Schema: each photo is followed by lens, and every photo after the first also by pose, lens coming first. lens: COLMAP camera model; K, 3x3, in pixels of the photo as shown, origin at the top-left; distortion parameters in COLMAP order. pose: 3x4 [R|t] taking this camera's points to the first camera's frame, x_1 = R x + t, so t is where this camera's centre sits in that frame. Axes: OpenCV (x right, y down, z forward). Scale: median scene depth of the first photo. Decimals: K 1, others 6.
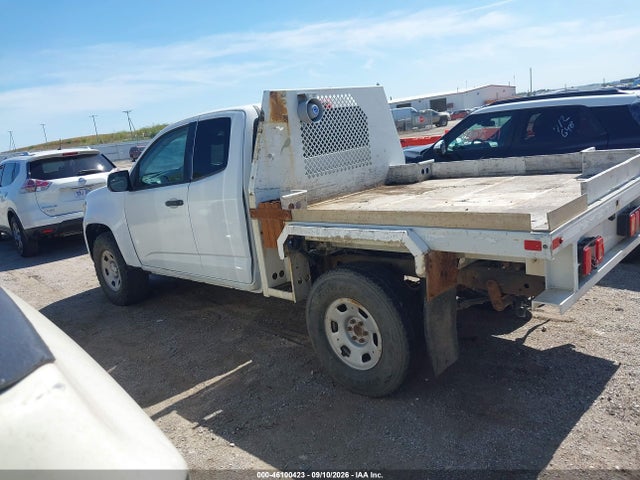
lens RADIAL K [[503.6, 0, 320.0], [0, 503.6, 240.0], [0, 0, 1]] dist [-0.004075, -0.003003]
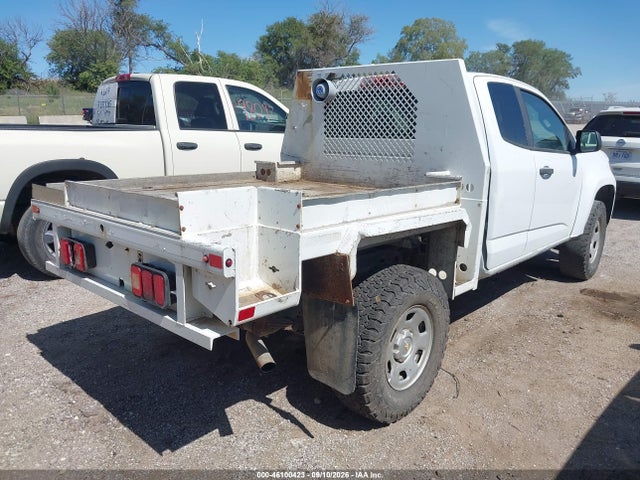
lens RADIAL K [[509.4, 0, 320.0], [0, 509.4, 240.0], [0, 0, 1]] dist [0.054145, -0.131705]
pose [[0.035413, 0.343116, -0.938625, 1.058012], [-0.228472, 0.917120, 0.326636, -0.316446], [0.972906, 0.202882, 0.110870, 0.947119]]
